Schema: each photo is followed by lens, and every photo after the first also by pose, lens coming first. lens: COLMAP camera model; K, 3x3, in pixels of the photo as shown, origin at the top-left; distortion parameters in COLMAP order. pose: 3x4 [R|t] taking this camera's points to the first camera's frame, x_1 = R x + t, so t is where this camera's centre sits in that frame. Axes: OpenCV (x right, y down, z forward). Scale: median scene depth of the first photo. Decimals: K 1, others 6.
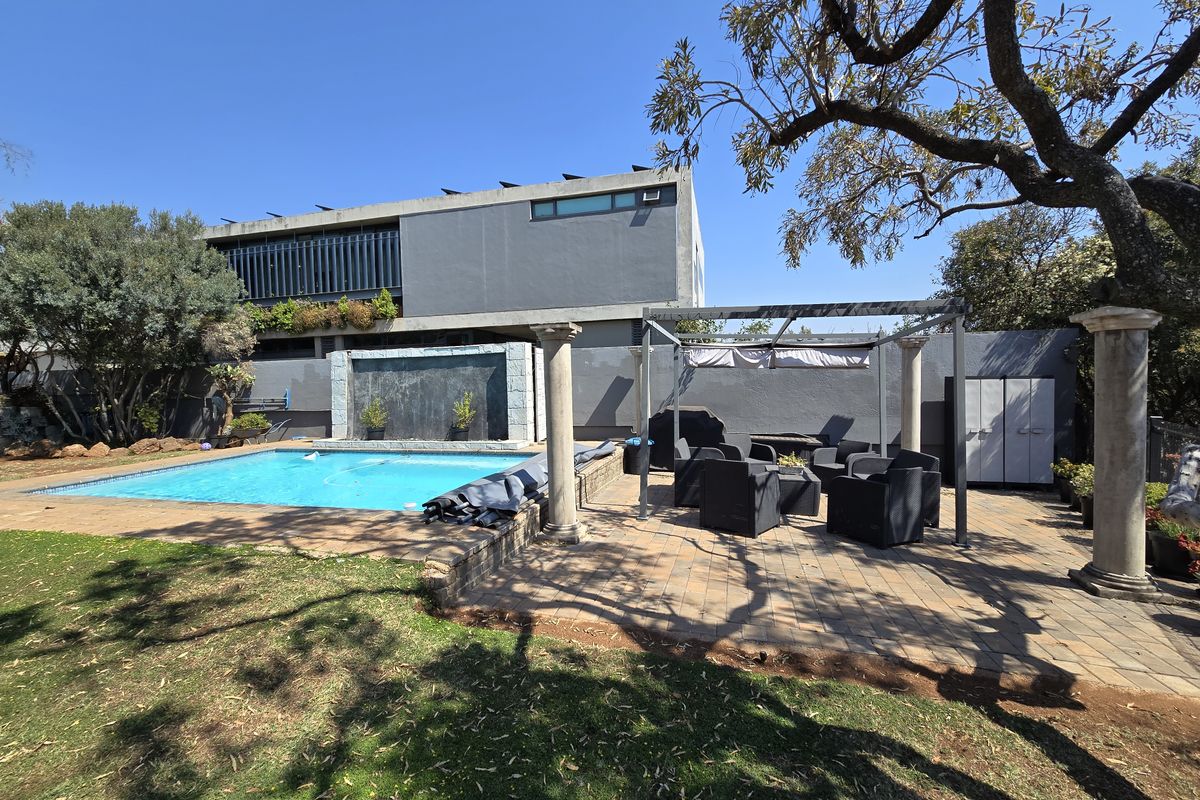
lens RADIAL K [[487.5, 0, 600.0], [0, 487.5, 400.0], [0, 0, 1]] dist [-0.000431, 0.000002]
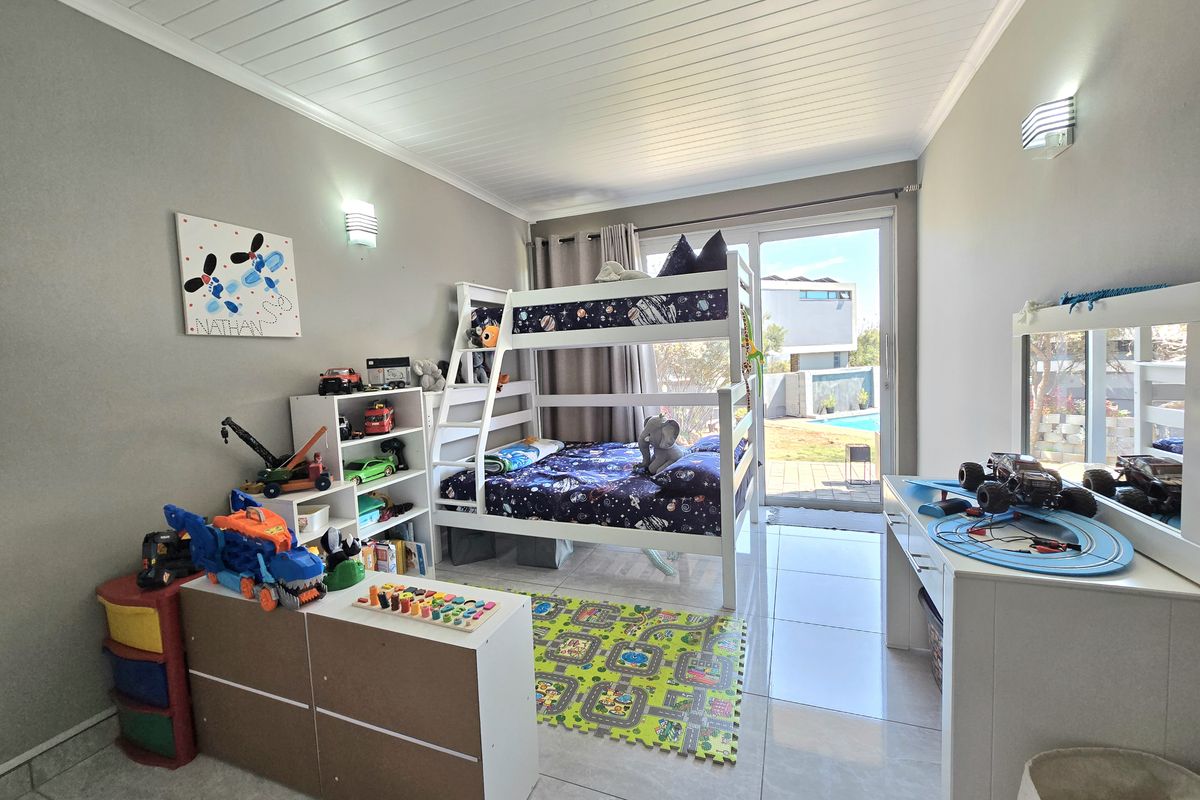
lens RADIAL K [[487.5, 0, 600.0], [0, 487.5, 400.0], [0, 0, 1]] dist [-0.000431, 0.000002]
pose [[0.807560, -0.051422, 0.587540, -2.449805], [0.045486, 0.998655, 0.024884, -0.071375], [-0.588029, 0.006630, 0.808813, -0.110141]]
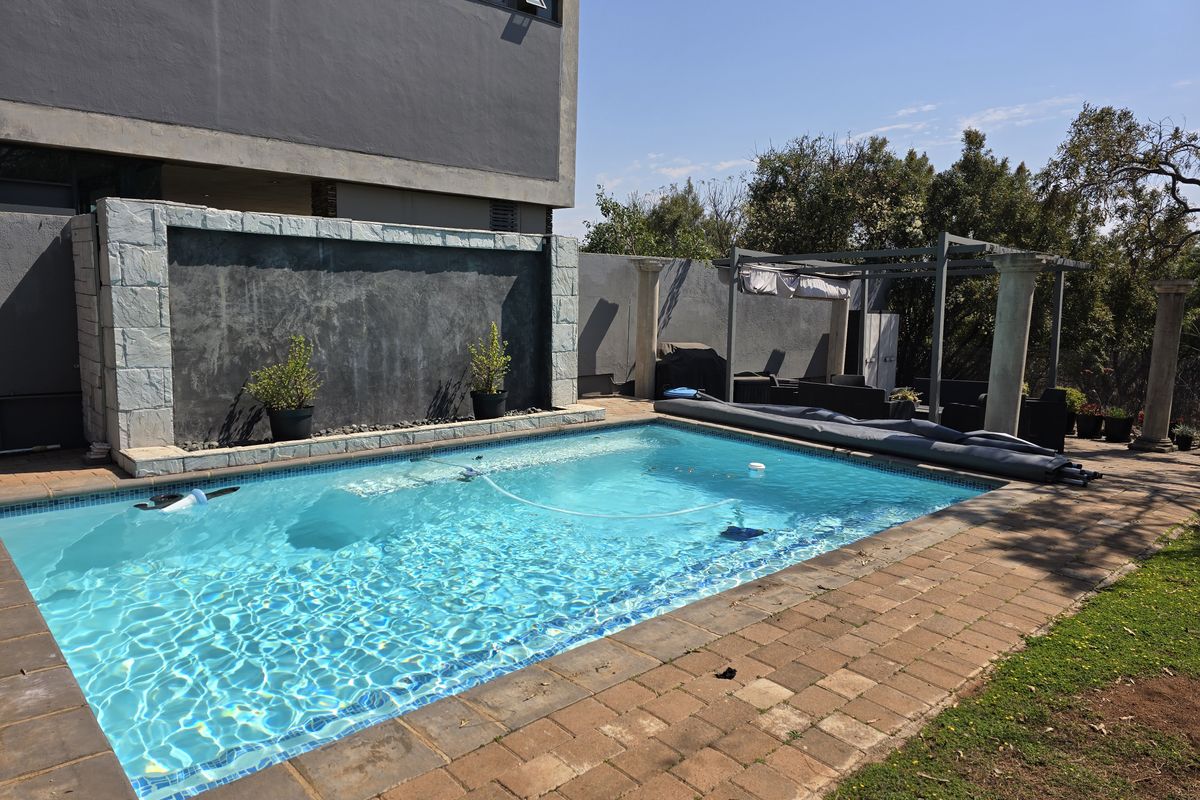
lens RADIAL K [[768.4, 0, 600.0], [0, 768.4, 400.0], [0, 0, 1]] dist [0.069423, -0.000681]
pose [[0.571818, -0.078606, 0.816606, -0.833278], [-0.004713, 0.995068, 0.099085, -0.015459], [-0.820367, -0.060507, 0.568627, 0.409109]]
